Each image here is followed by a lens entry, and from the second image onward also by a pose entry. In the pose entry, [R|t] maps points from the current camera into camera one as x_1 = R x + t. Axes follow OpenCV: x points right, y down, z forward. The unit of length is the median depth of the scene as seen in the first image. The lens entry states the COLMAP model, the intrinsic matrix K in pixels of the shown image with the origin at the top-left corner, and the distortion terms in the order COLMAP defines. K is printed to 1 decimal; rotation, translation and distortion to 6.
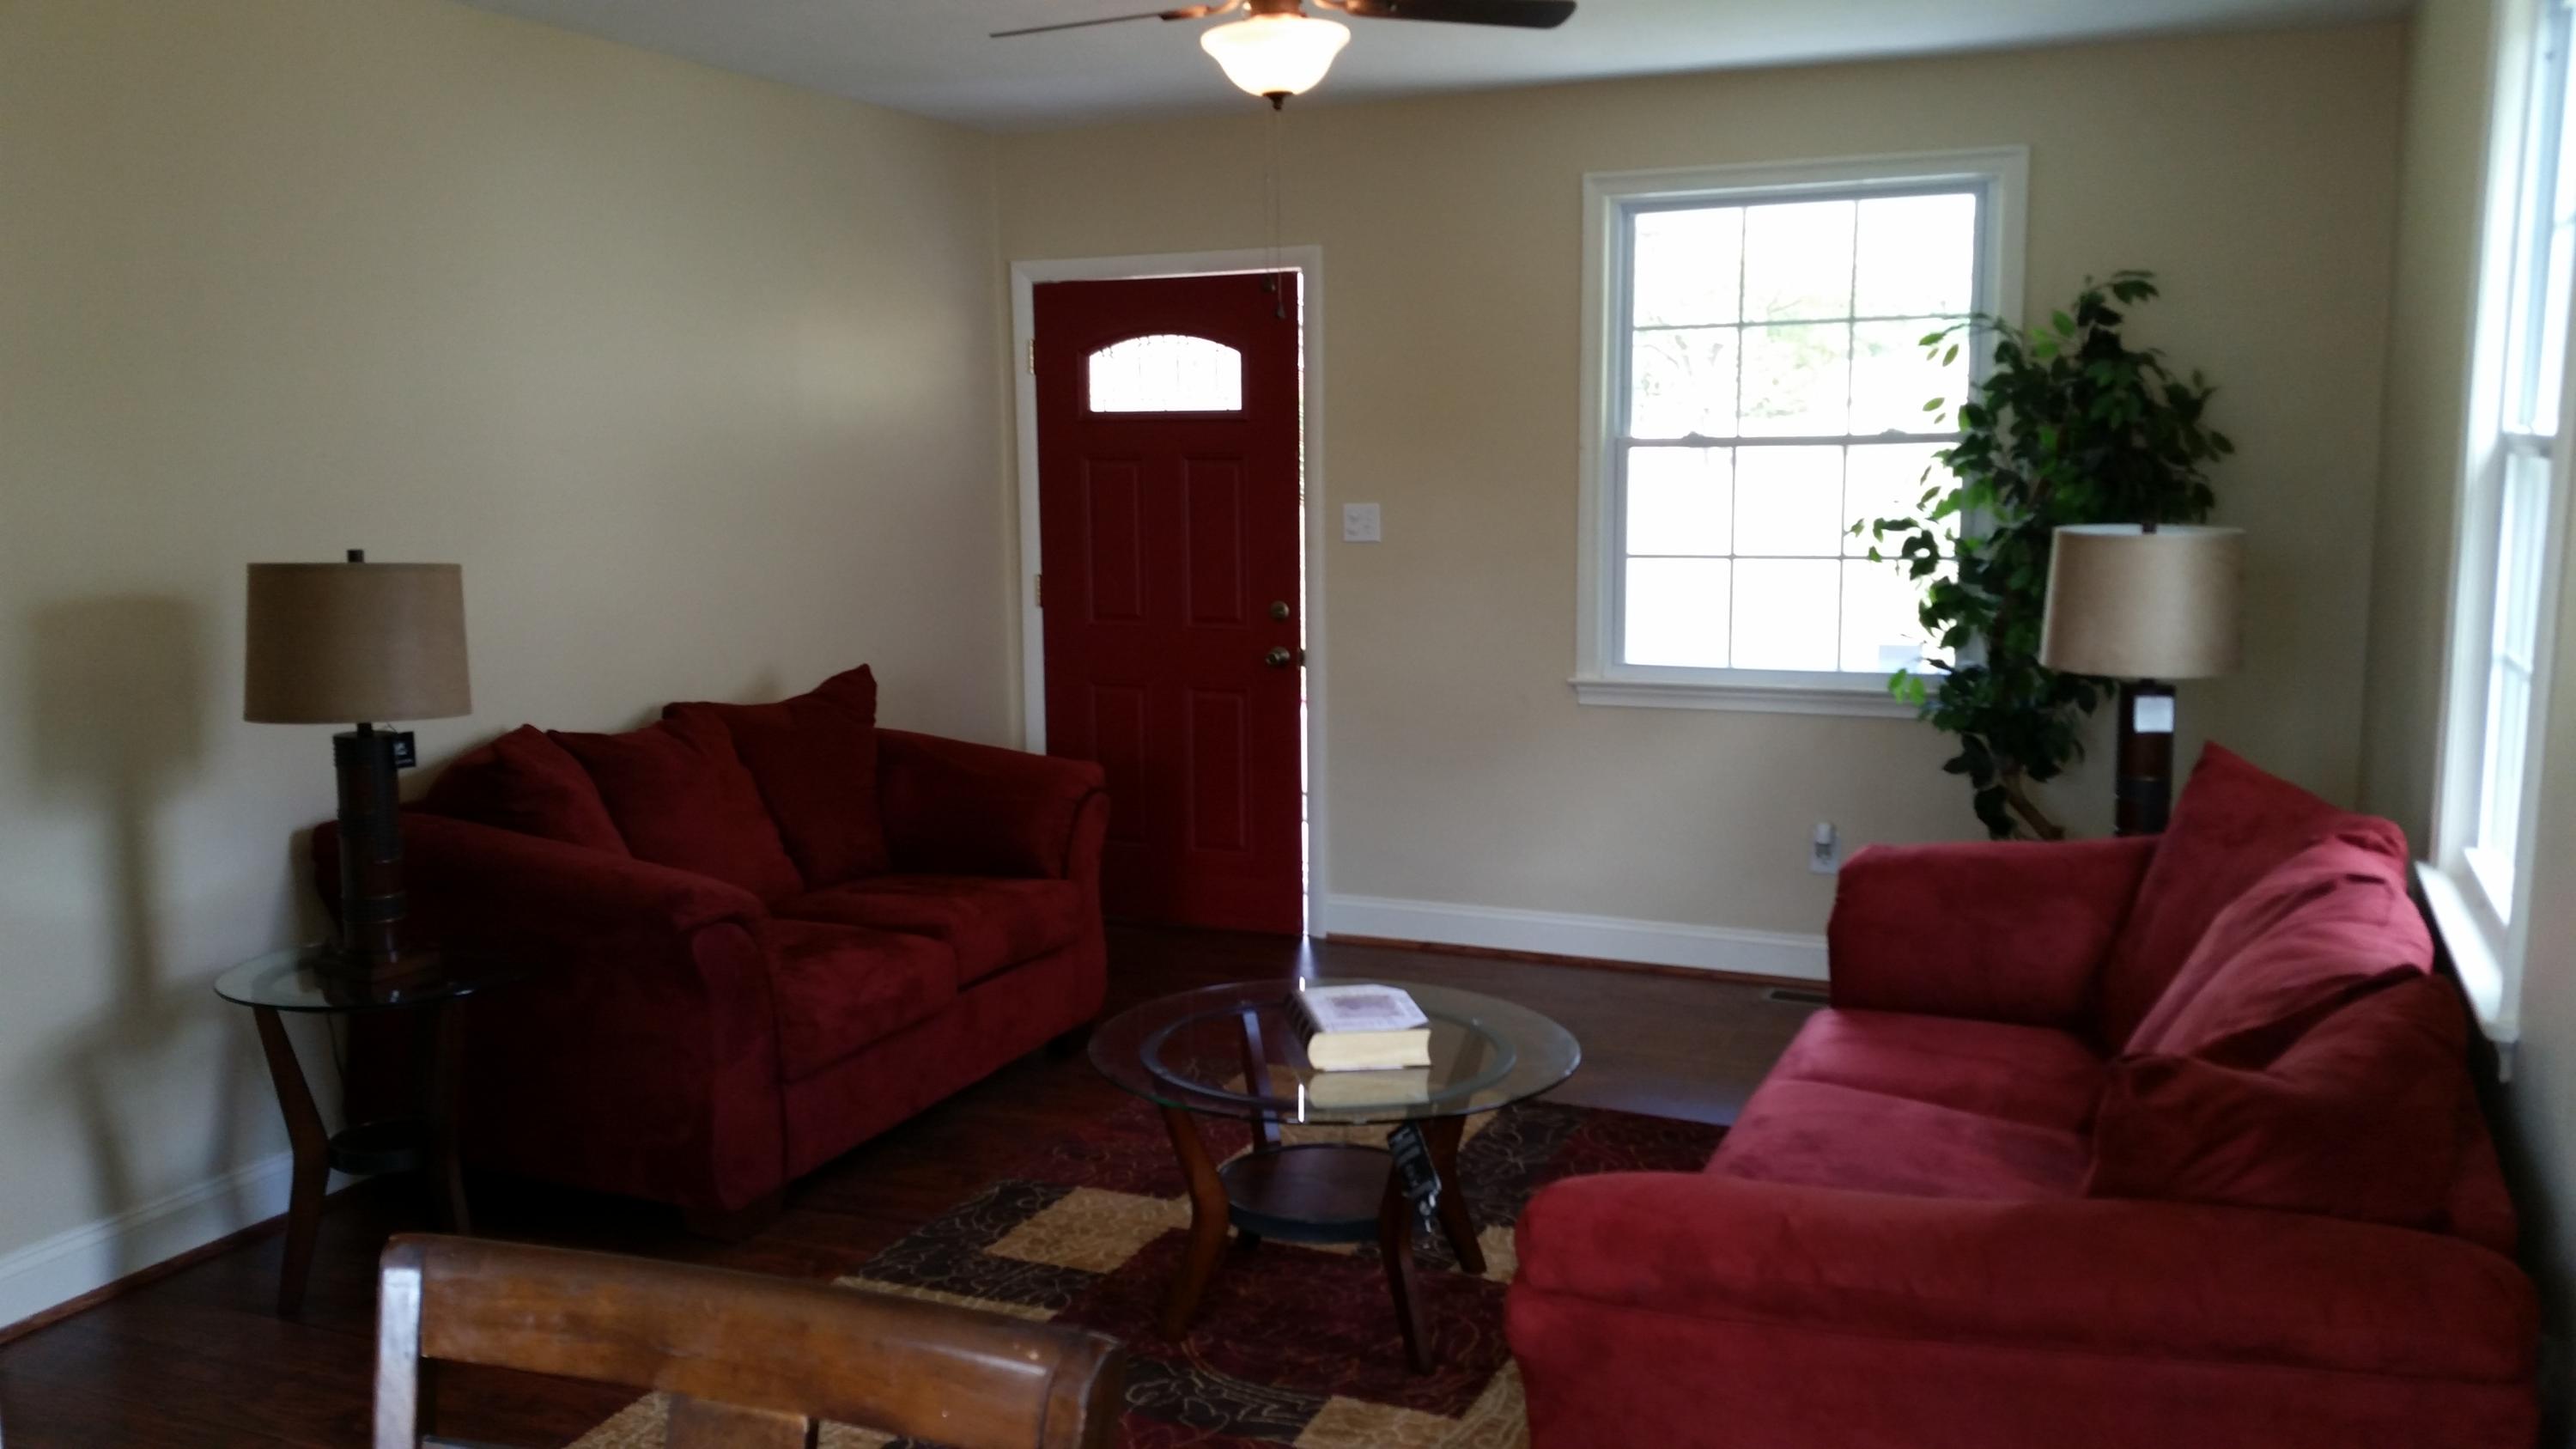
lens RADIAL K [[2111.4, 0, 1273.6], [0, 2111.4, 720.4], [0, 0, 1]] dist [0.149660, -0.263791]
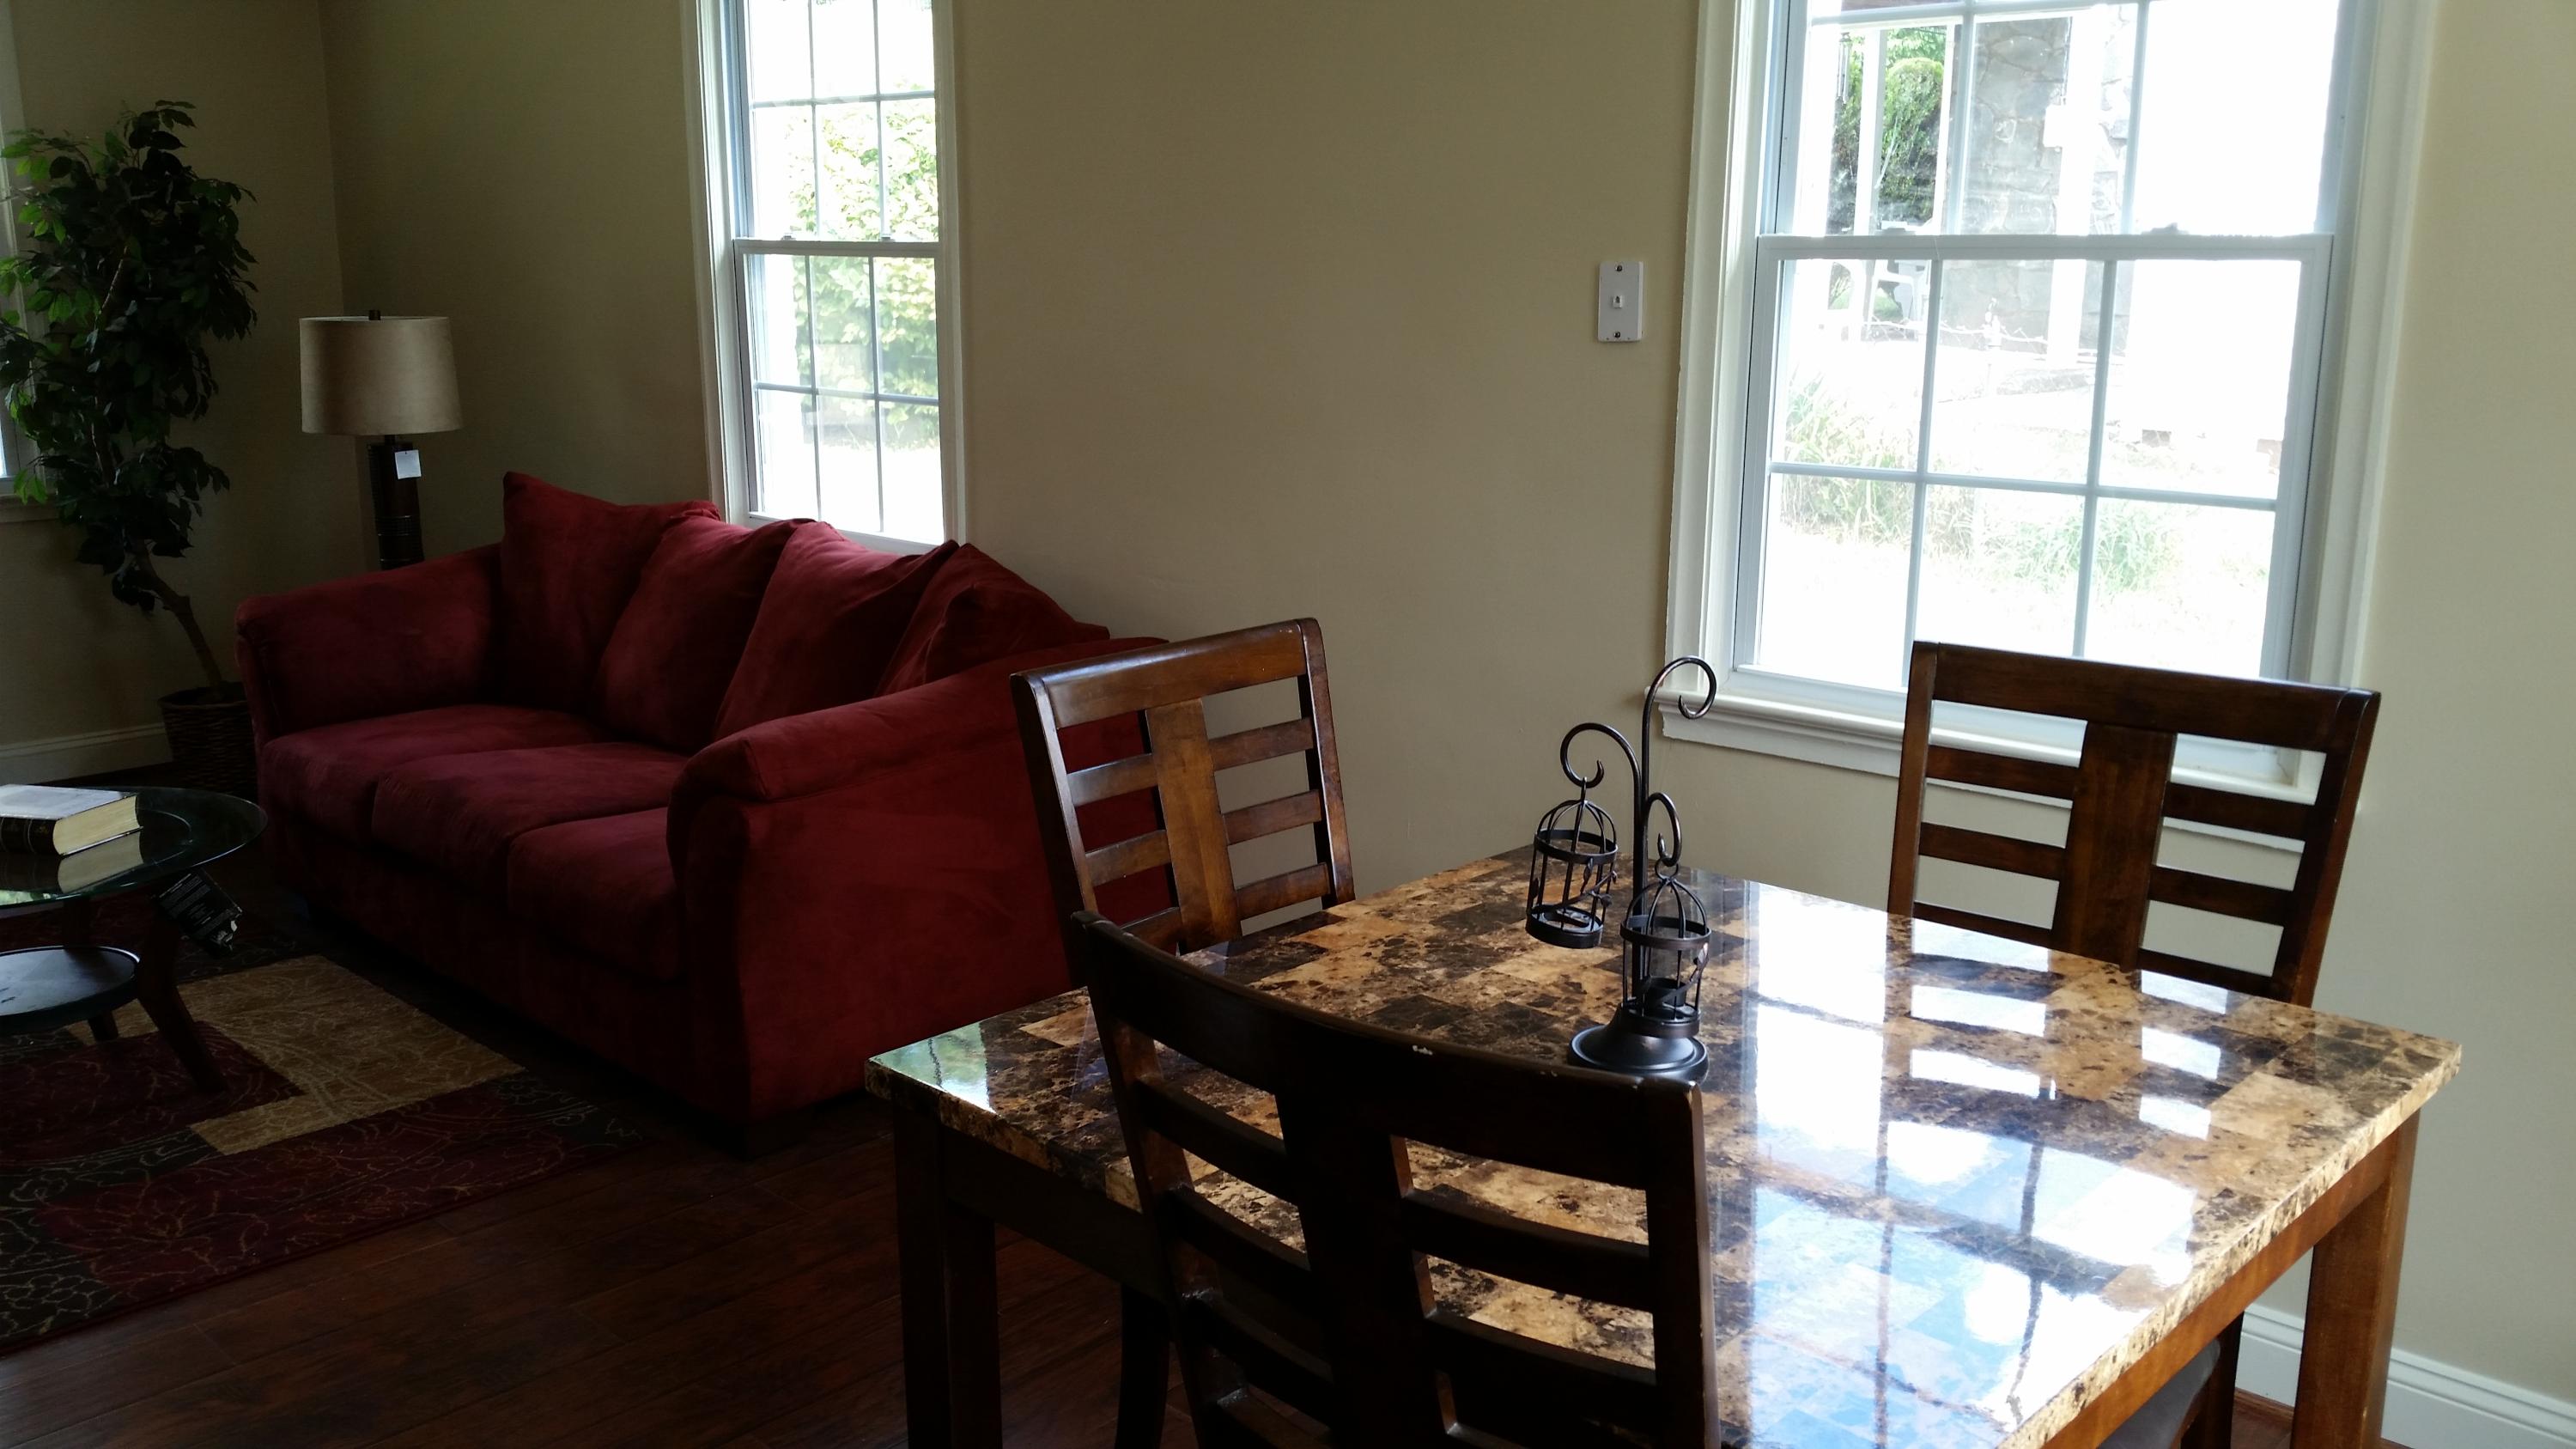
lens RADIAL K [[2111.4, 0, 1273.6], [0, 2111.4, 720.4], [0, 0, 1]] dist [0.149660, -0.263791]
pose [[0.376933, -0.198204, 0.904786, -0.574048], [0.133669, 0.978251, 0.158611, 0.011880], [-0.916545, 0.061156, 0.395229, 0.040657]]
